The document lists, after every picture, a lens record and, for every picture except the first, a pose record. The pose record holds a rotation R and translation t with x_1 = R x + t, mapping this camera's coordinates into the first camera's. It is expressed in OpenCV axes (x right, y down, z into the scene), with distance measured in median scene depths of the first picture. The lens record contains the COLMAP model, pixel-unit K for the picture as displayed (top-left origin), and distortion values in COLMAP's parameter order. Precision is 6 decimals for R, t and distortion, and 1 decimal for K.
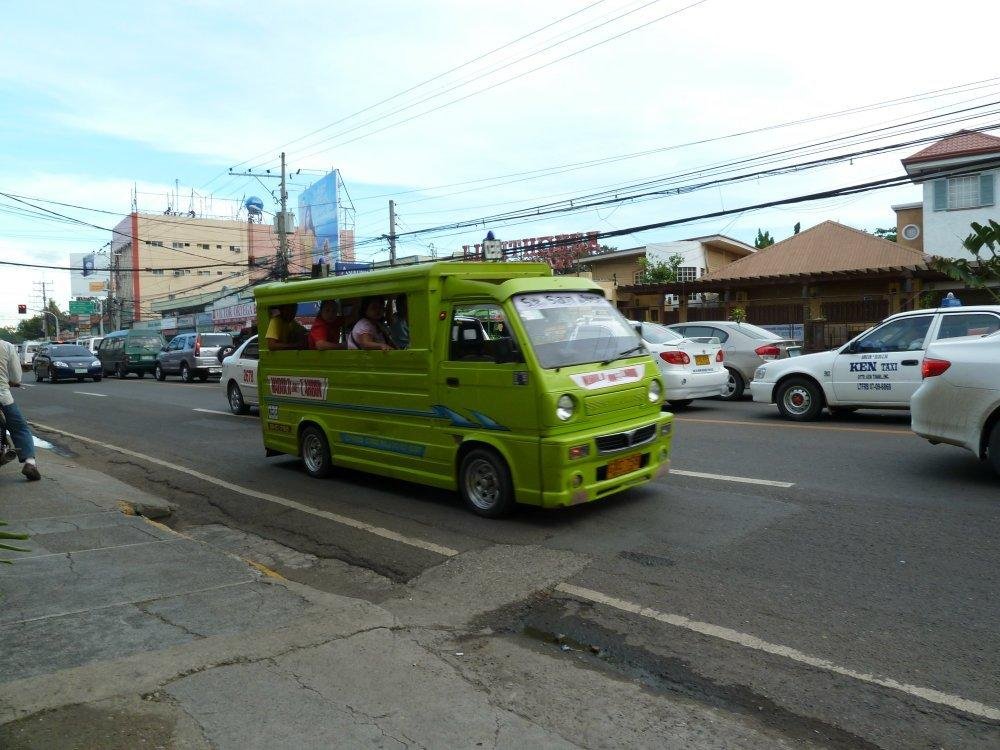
lens RADIAL K [[742.7, 0, 504.1], [0, 742.7, 373.7], [0, 0, 1]] dist [-0.040117, 0.016121]
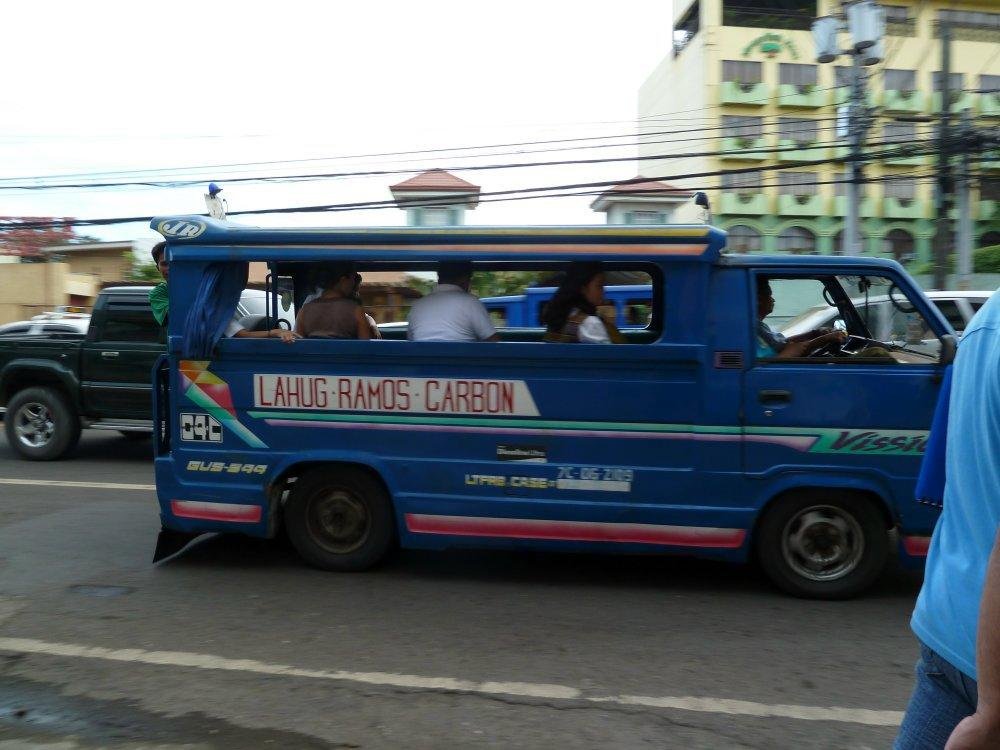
lens RADIAL K [[742.7, 0, 503.8], [0, 742.7, 374.5], [0, 0, 1]] dist [-0.040117, 0.016121]
pose [[0.797698, 0.001380, 0.603056, 0.048288], [0.001870, 0.999987, -0.004762, -0.003722], [-0.603054, 0.004926, 0.797685, 0.004416]]
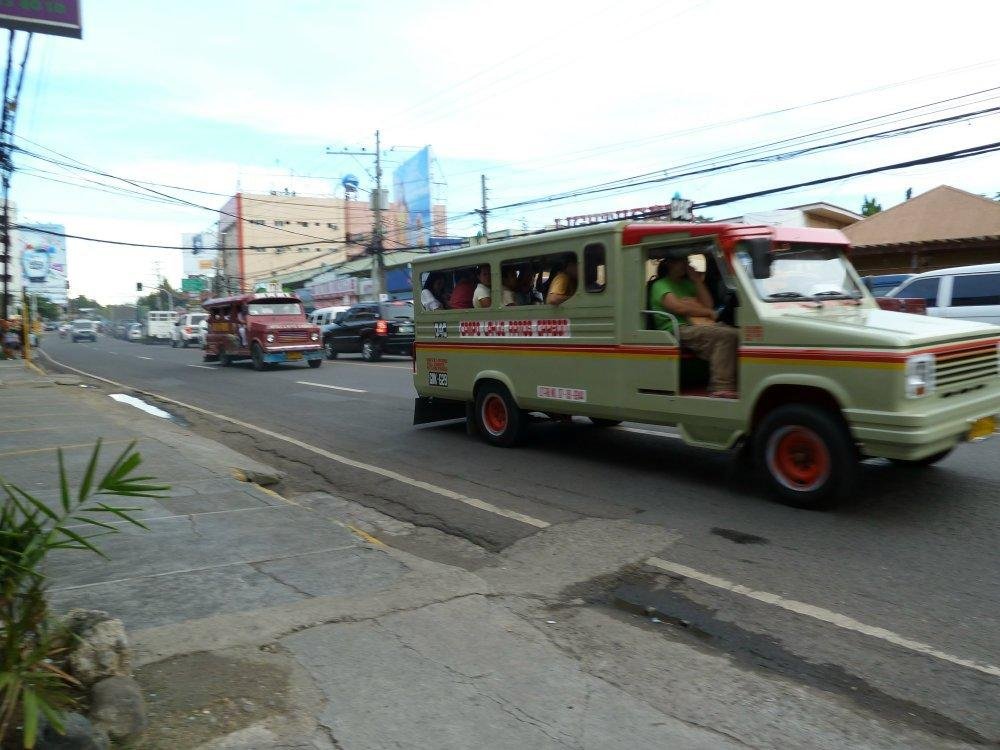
lens RADIAL K [[742.7, 0, 503.7], [0, 742.7, 371.7], [0, 0, 1]] dist [-0.040117, 0.016121]
pose [[0.992425, 0.004183, -0.122782, -0.000709], [-0.000112, 0.999451, 0.033145, -0.003943], [0.122853, -0.032880, 0.991880, -0.018539]]
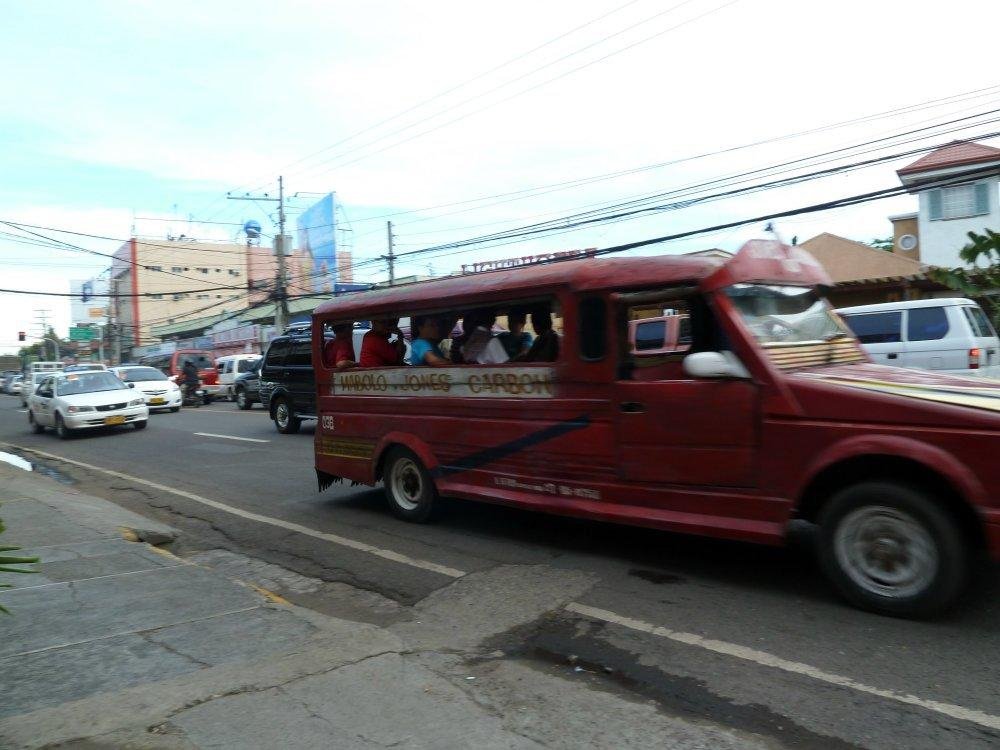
lens RADIAL K [[742.7, 0, 504.6], [0, 742.7, 371.6], [0, 0, 1]] dist [-0.040117, 0.016121]
pose [[0.999806, -0.019666, 0.001039, -0.006257], [0.019687, 0.999444, -0.026914, -0.000133], [-0.000510, 0.026929, 0.999637, 0.006655]]
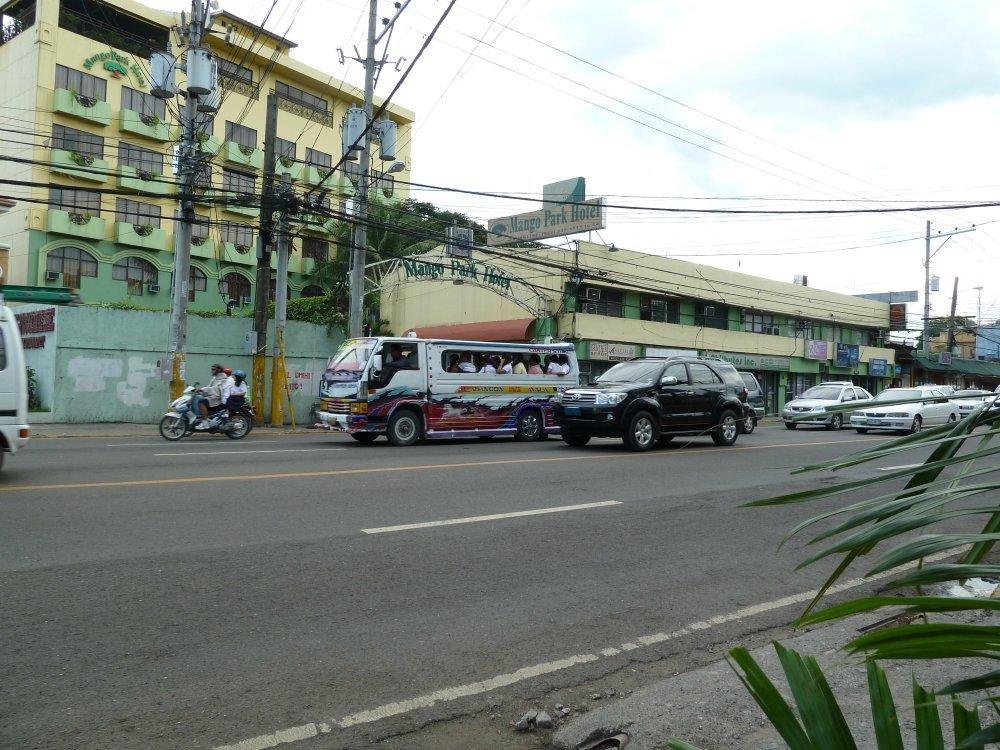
lens RADIAL K [[742.7, 0, 505.2], [0, 742.7, 377.2], [0, 0, 1]] dist [-0.040117, 0.016121]
pose [[0.095774, 0.044056, 0.994428, 0.131844], [0.007530, 0.998959, -0.044982, -0.008131], [-0.995375, 0.011796, 0.095343, -0.080515]]
